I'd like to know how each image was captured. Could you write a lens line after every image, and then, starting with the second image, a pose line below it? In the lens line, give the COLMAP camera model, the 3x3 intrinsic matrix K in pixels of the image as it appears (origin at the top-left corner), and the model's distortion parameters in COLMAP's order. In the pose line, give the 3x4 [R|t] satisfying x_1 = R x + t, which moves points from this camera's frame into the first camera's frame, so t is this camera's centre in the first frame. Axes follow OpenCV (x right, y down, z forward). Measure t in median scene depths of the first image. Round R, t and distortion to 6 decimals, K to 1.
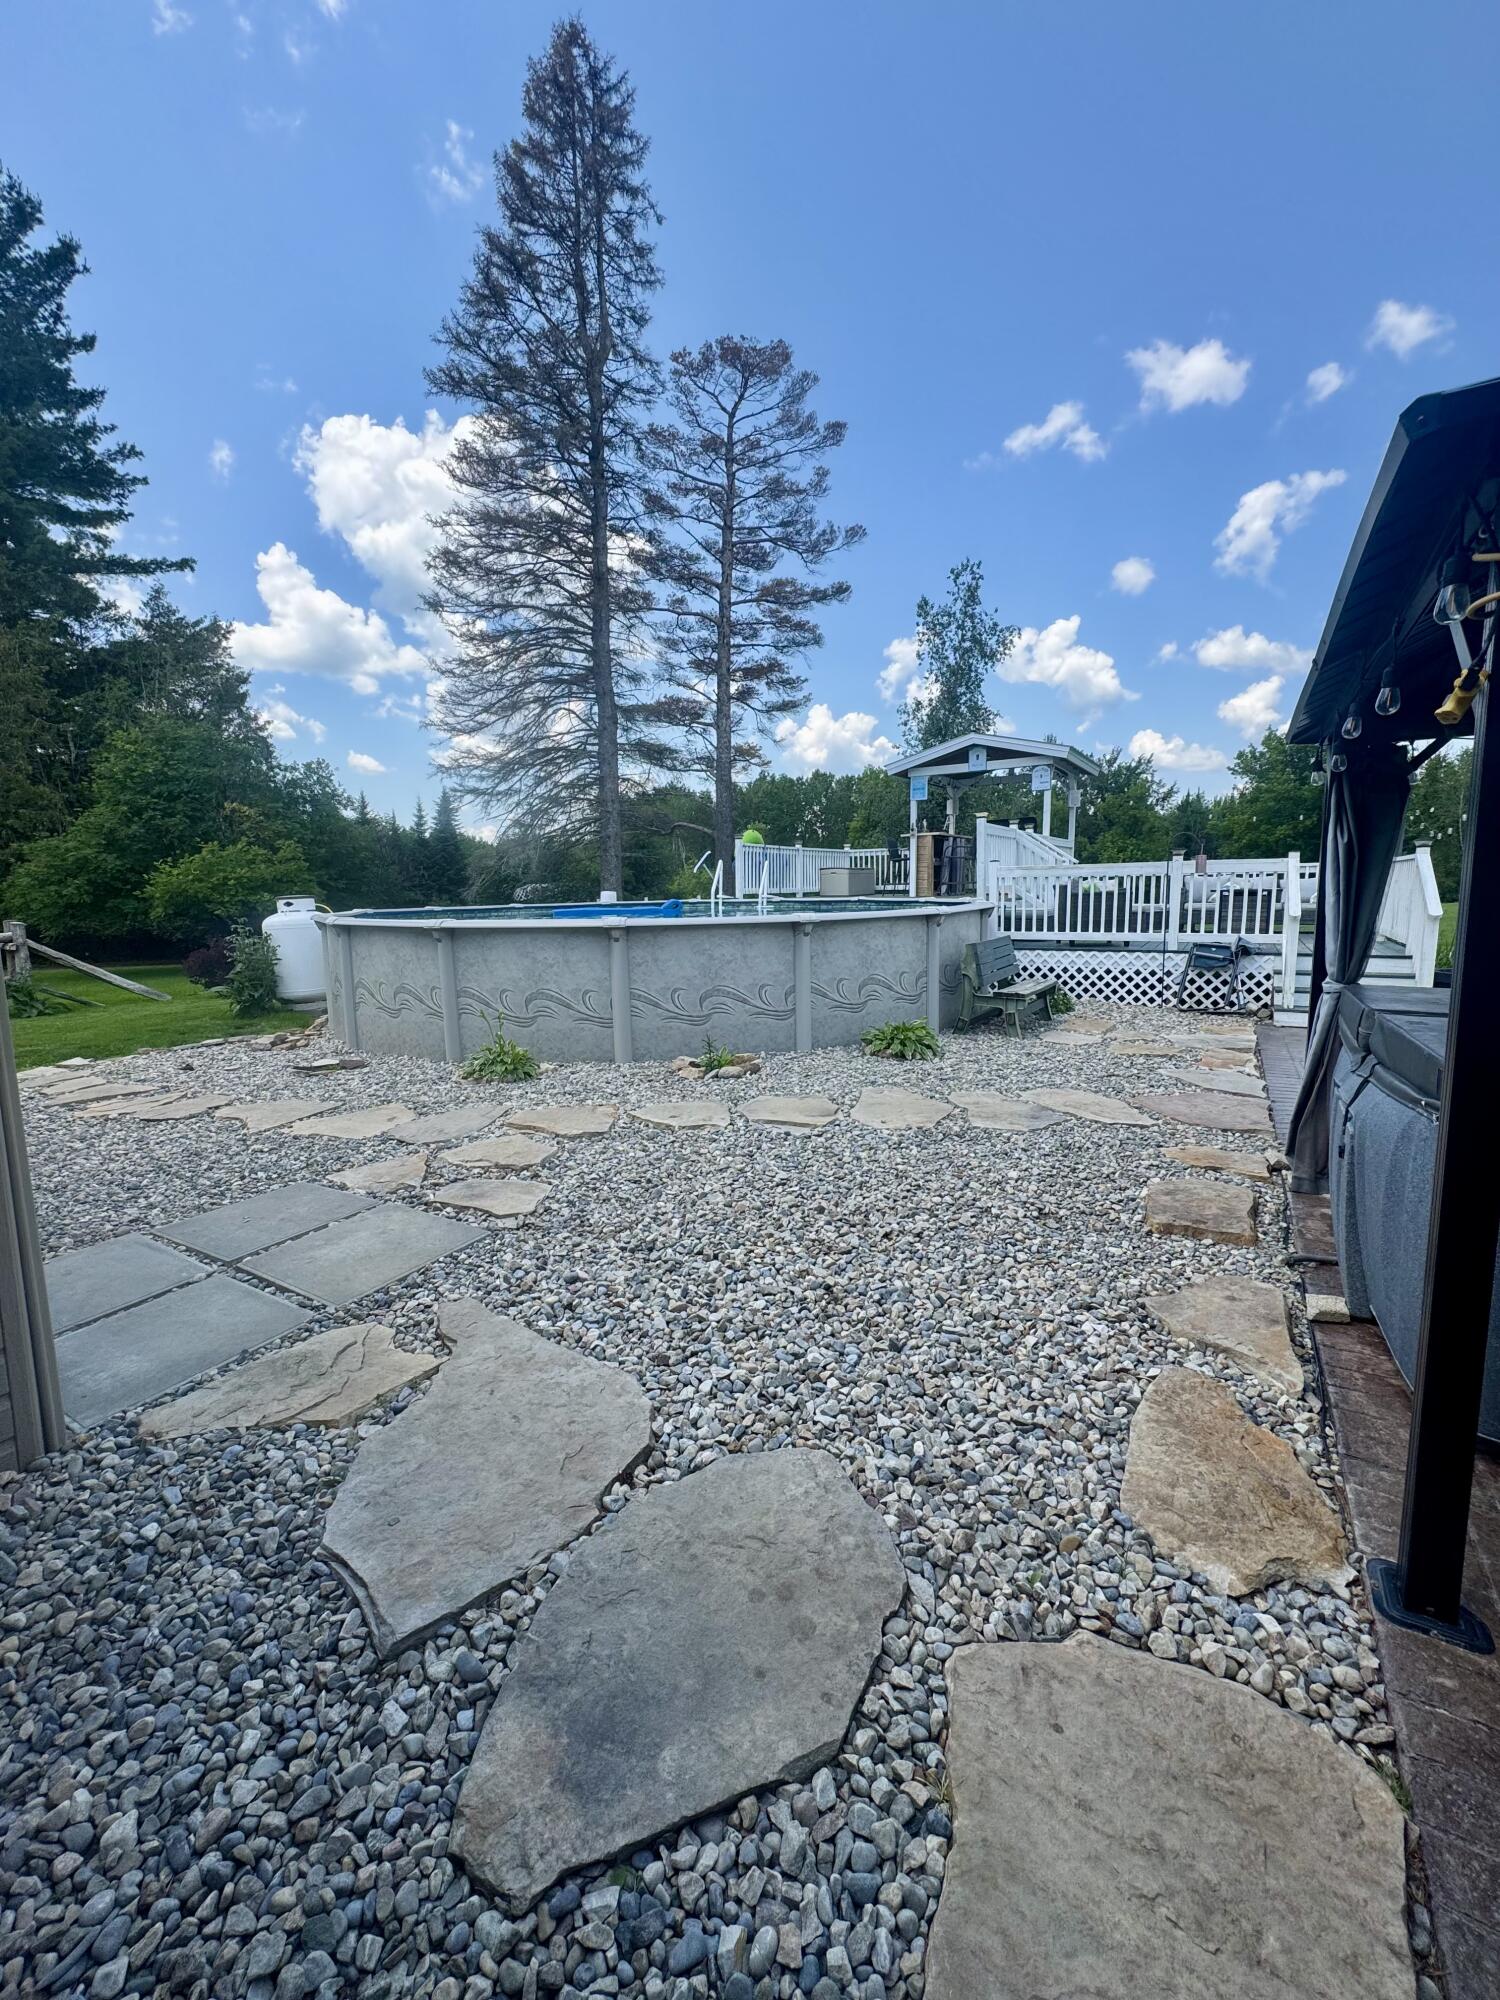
lens RADIAL K [[794.6, 0, 752.7], [0, 794.6, 1007.0], [0, 0, 1]] dist [-0.004919, 0.000476]
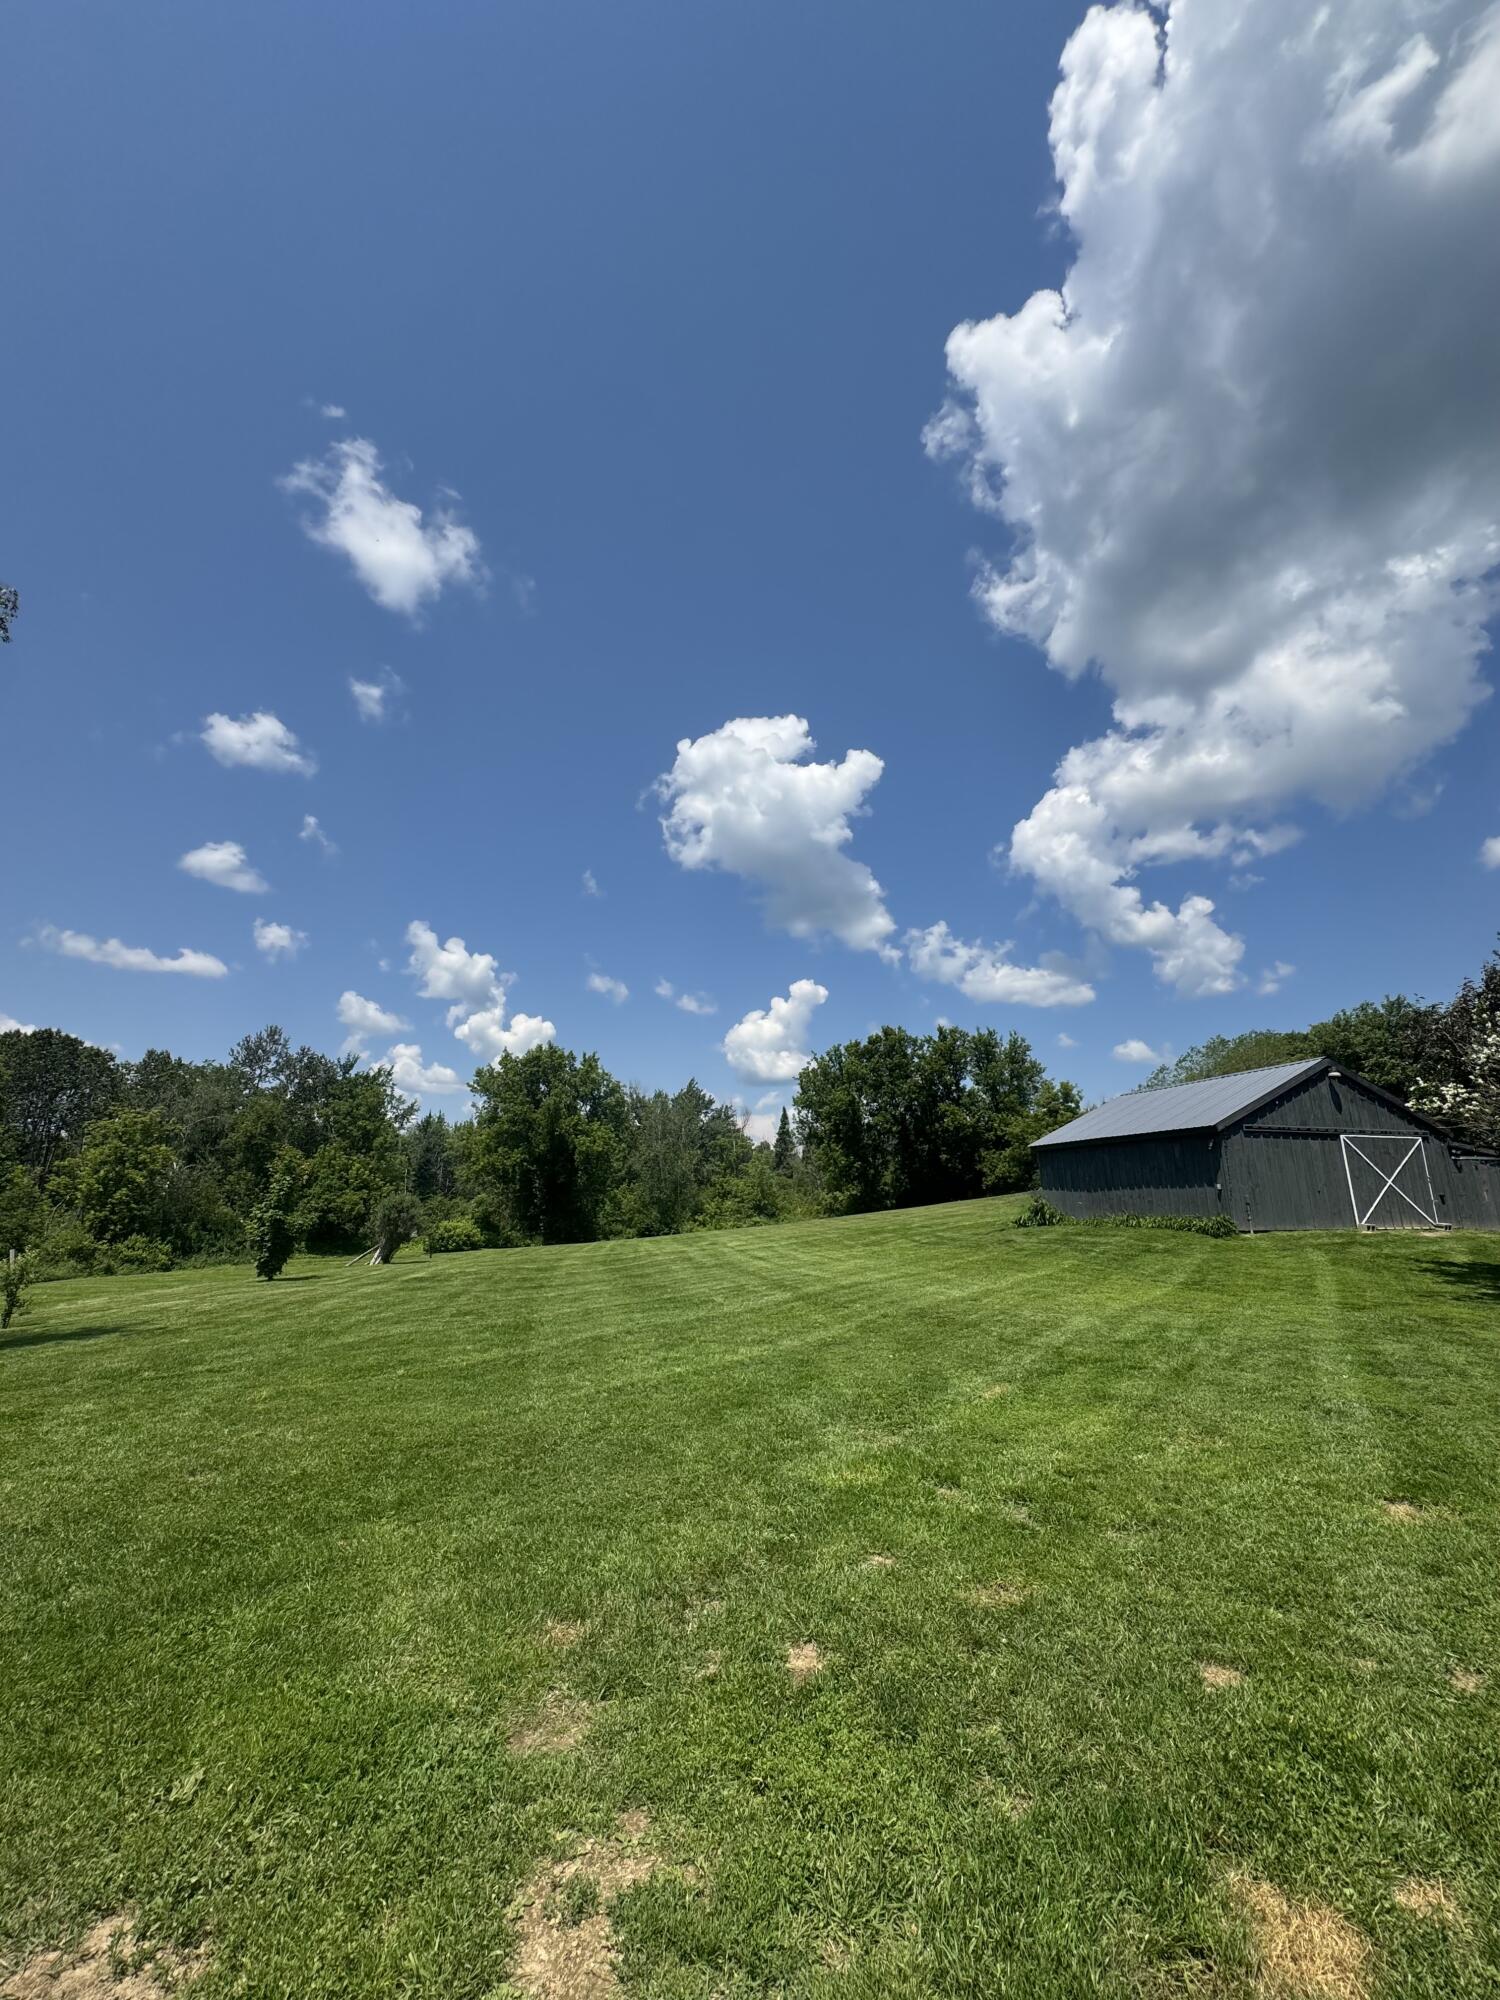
lens RADIAL K [[794.6, 0, 747.9], [0, 794.6, 1005.4], [0, 0, 1]] dist [-0.004919, 0.000476]
pose [[0.648538, 0.202359, 0.733791, 0.302083], [0.103530, 0.931606, -0.348413, -0.082418], [-0.754108, 0.301928, 0.583232, 0.494299]]
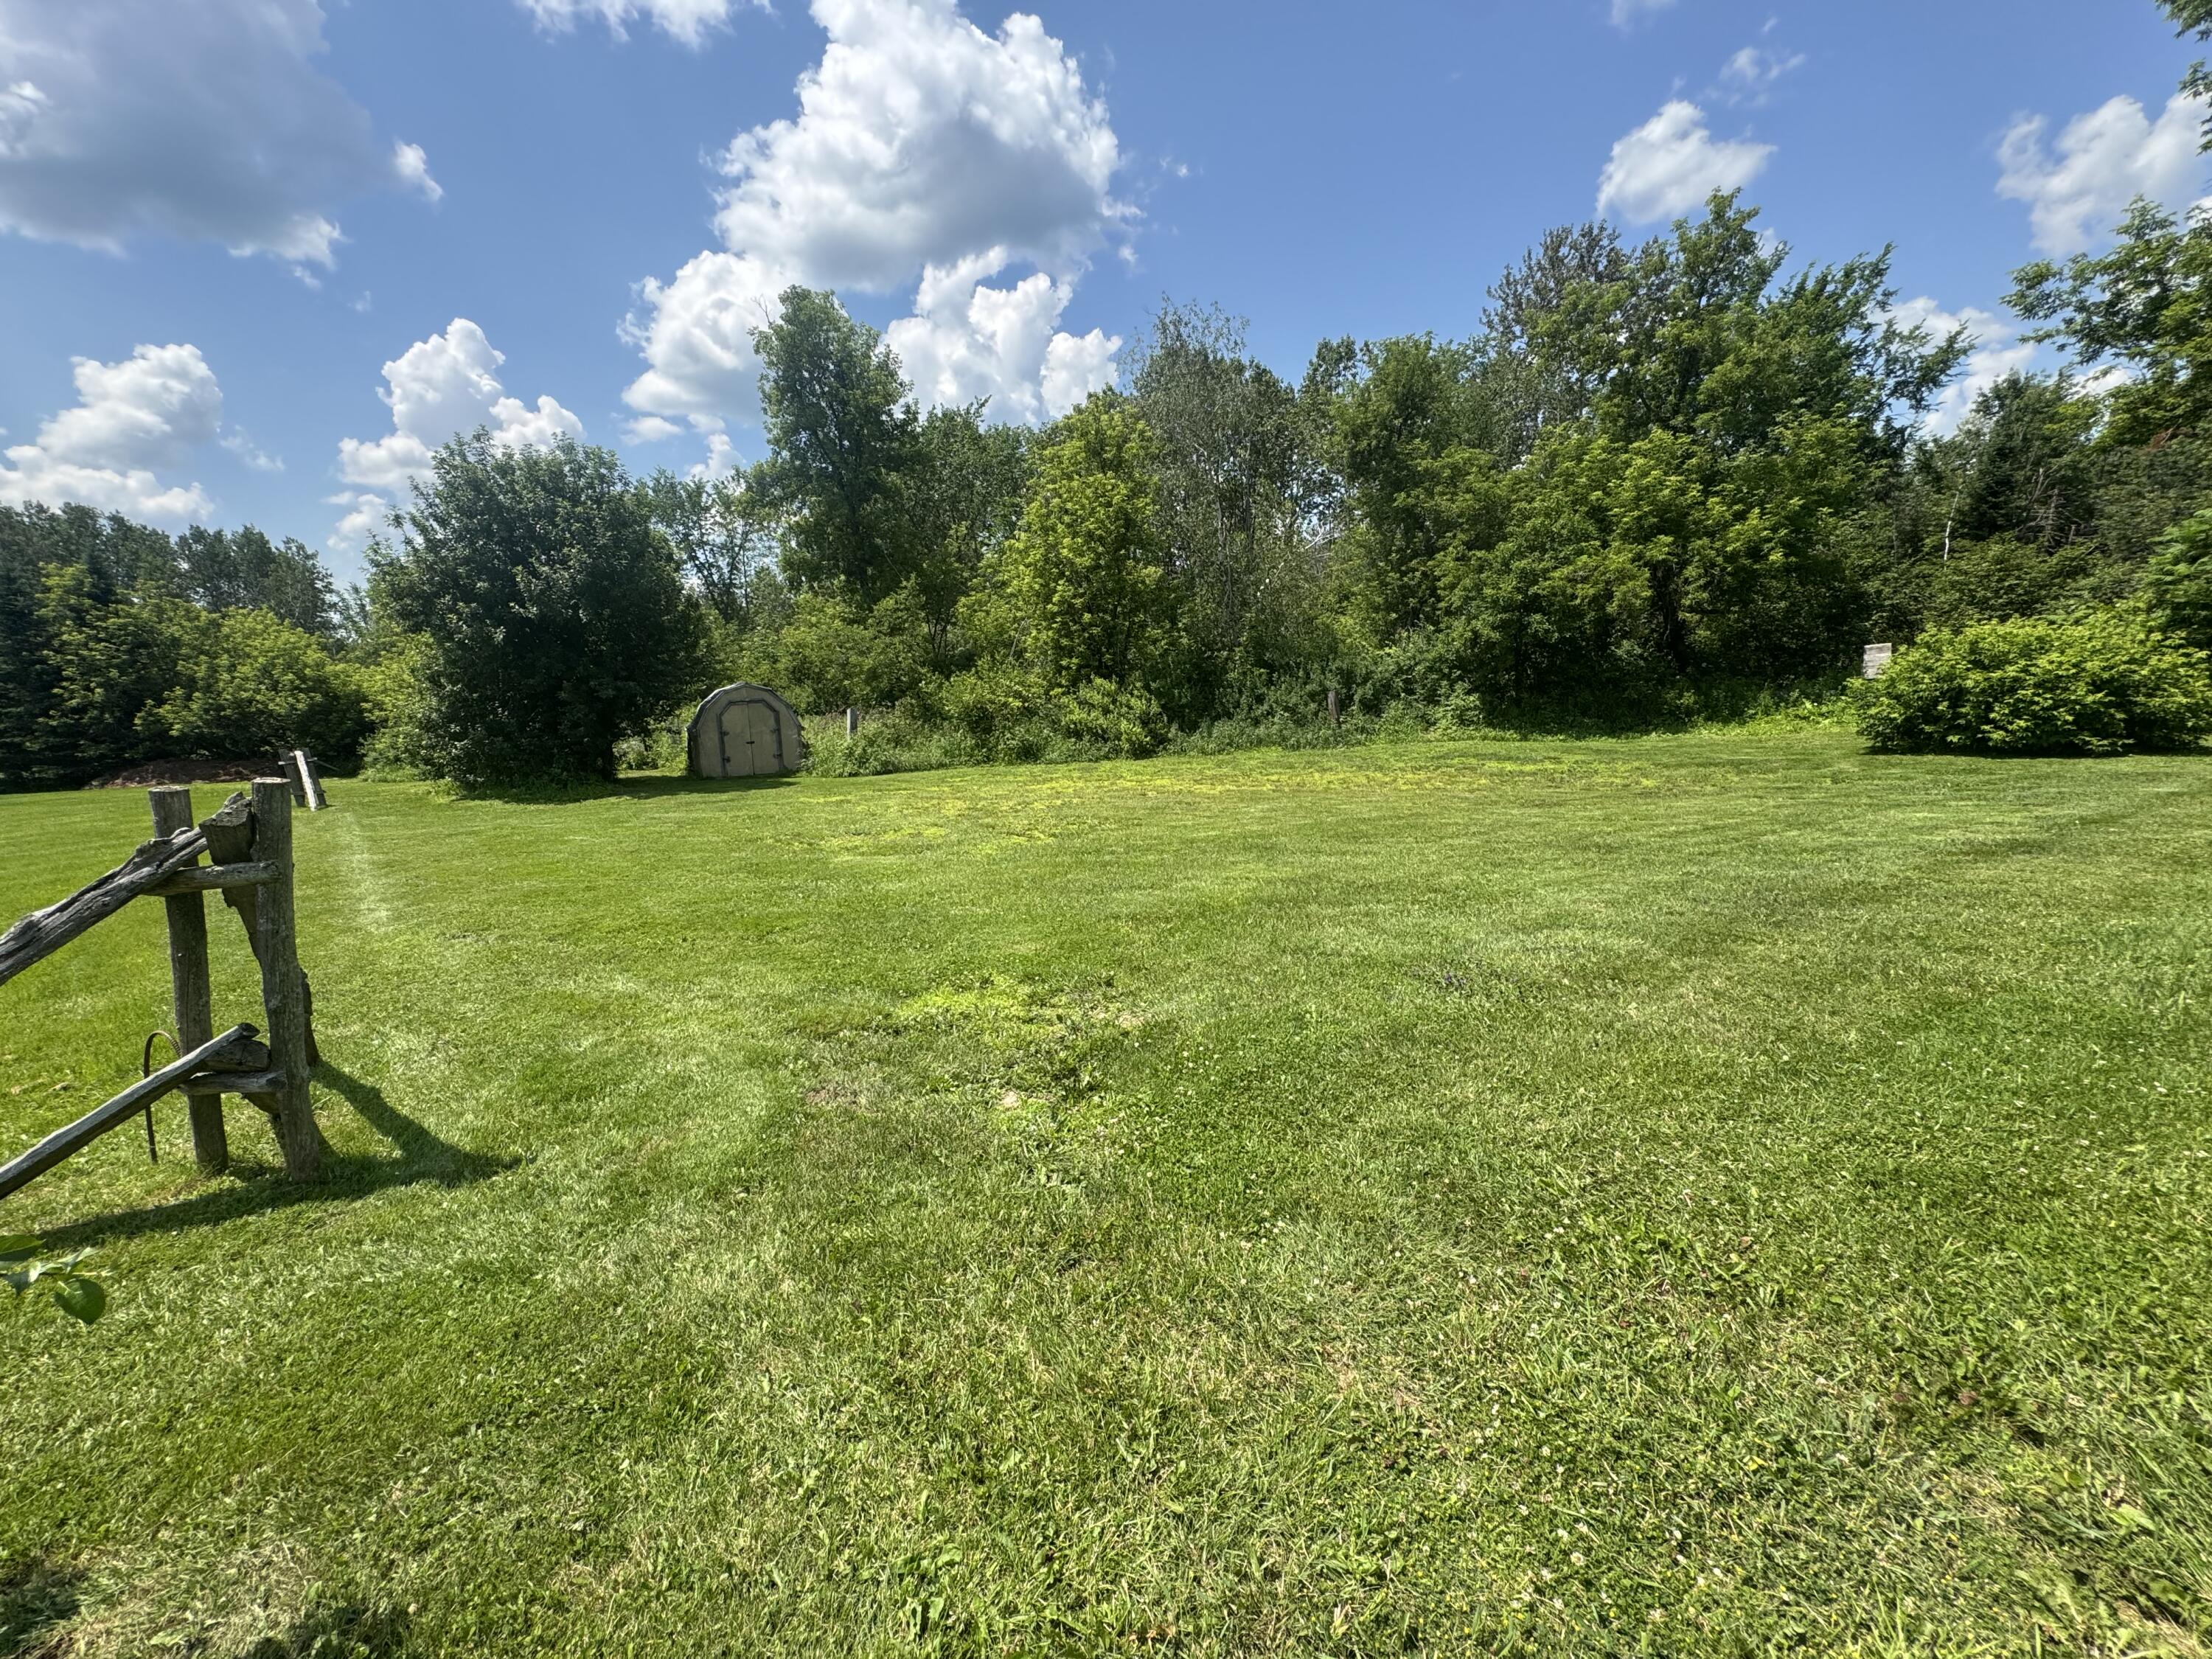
lens RADIAL K [[878.8, 0, 1108.5], [0, 878.8, 823.5], [0, 0, 1]] dist [-0.004919, 0.000476]
pose [[0.947441, 0.039093, -0.317532, 1.120071], [-0.022721, 0.998222, 0.055102, -0.261111], [0.319122, -0.044991, 0.946645, 1.832123]]
